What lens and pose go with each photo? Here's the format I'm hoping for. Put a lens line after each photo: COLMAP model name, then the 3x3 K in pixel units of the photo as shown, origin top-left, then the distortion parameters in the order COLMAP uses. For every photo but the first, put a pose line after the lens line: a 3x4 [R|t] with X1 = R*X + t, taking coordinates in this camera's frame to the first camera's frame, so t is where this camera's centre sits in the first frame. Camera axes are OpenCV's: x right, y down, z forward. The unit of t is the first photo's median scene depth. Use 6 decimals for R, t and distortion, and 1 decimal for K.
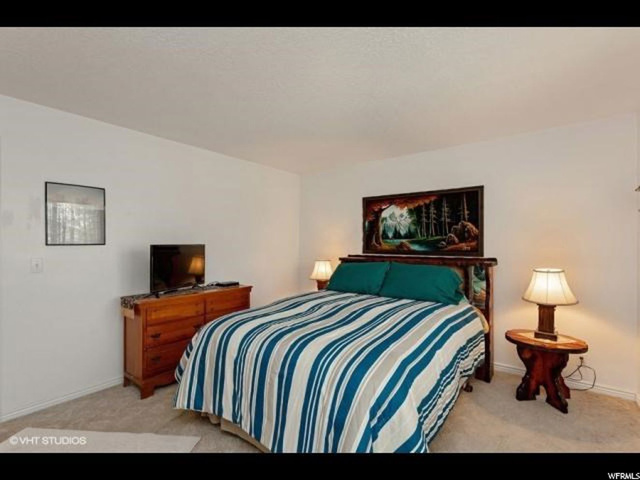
lens RADIAL K [[301.2, 0, 318.3], [0, 301.2, 239.4], [0, 0, 1]] dist [0.015142, -0.000243]
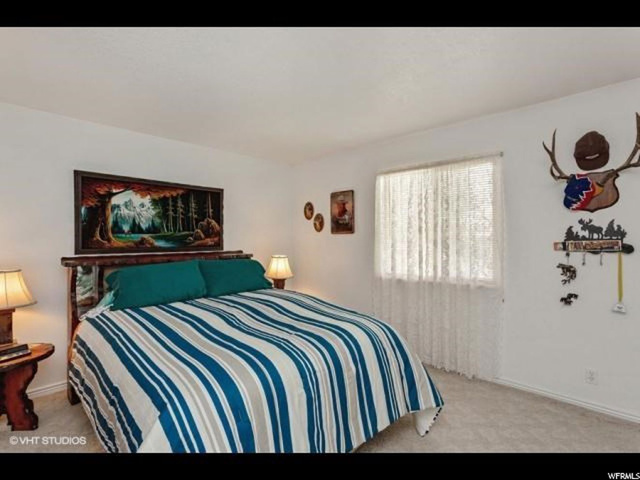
lens RADIAL K [[301.2, 0, 318.3], [0, 301.2, 239.4], [0, 0, 1]] dist [0.015142, -0.000243]
pose [[0.158131, -0.000667, 0.987418, -0.476109], [-0.007067, 0.999973, 0.001807, 0.009417], [-0.987393, -0.007264, 0.158123, 0.405602]]
